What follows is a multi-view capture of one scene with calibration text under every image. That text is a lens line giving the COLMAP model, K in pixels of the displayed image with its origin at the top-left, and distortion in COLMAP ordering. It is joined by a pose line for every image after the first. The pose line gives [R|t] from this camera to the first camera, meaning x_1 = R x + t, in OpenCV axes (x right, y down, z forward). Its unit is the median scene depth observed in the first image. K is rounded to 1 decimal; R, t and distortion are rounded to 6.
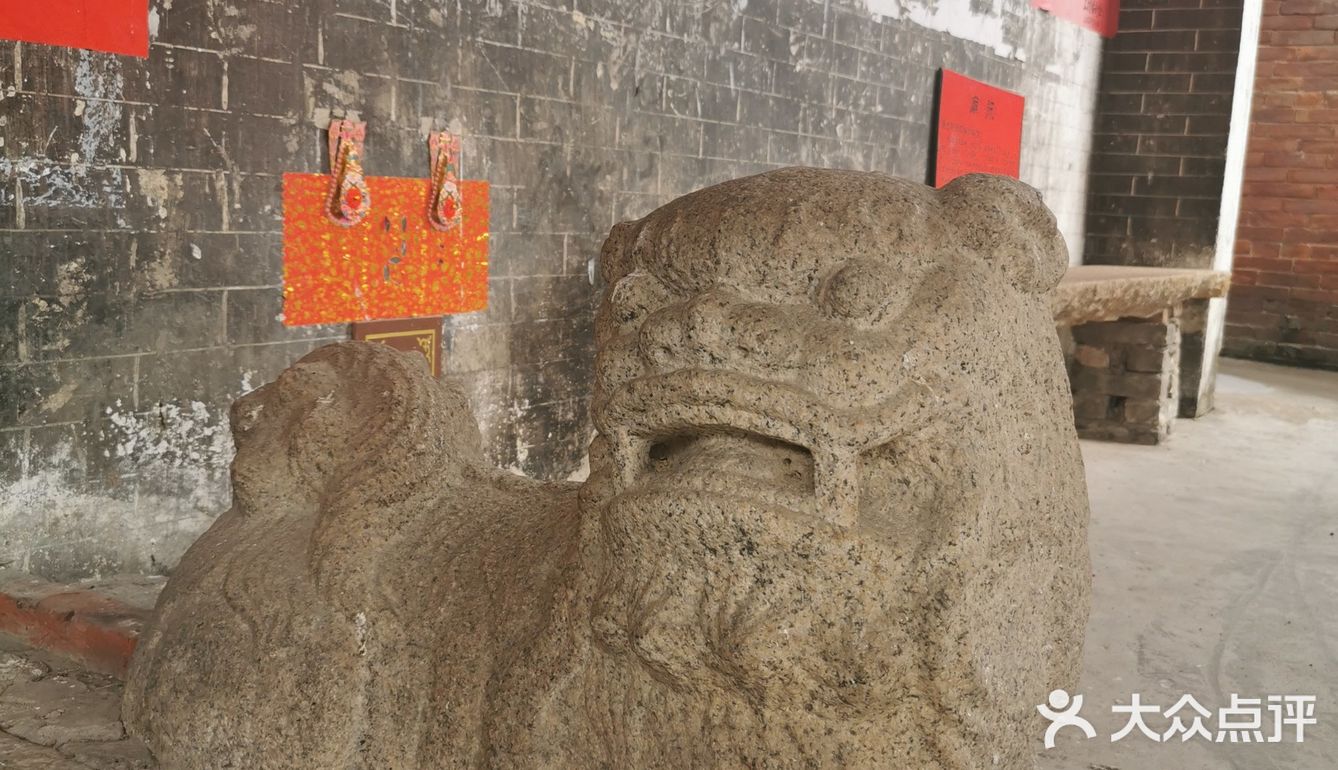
lens RADIAL K [[1355.8, 0, 669.8], [0, 1355.8, 384.6], [0, 0, 1]] dist [0.034481, 0.000000]
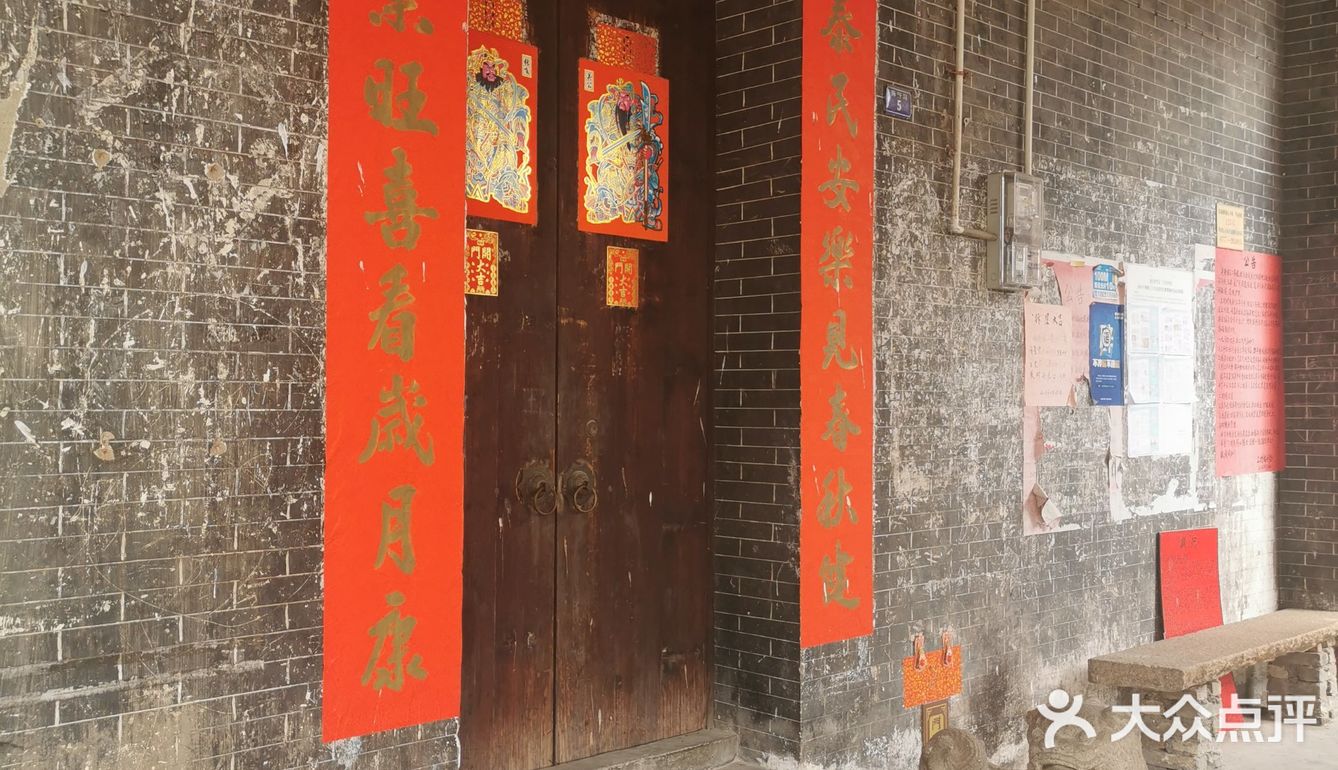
lens RADIAL K [[1355.8, 0, 667.2], [0, 1355.8, 388.2], [0, 0, 1]] dist [0.034481, 0.000000]
pose [[0.973528, -0.053009, -0.222337, -0.064975], [0.017600, 0.987233, -0.158309, -0.210767], [0.227891, 0.150205, 0.962031, -1.630763]]
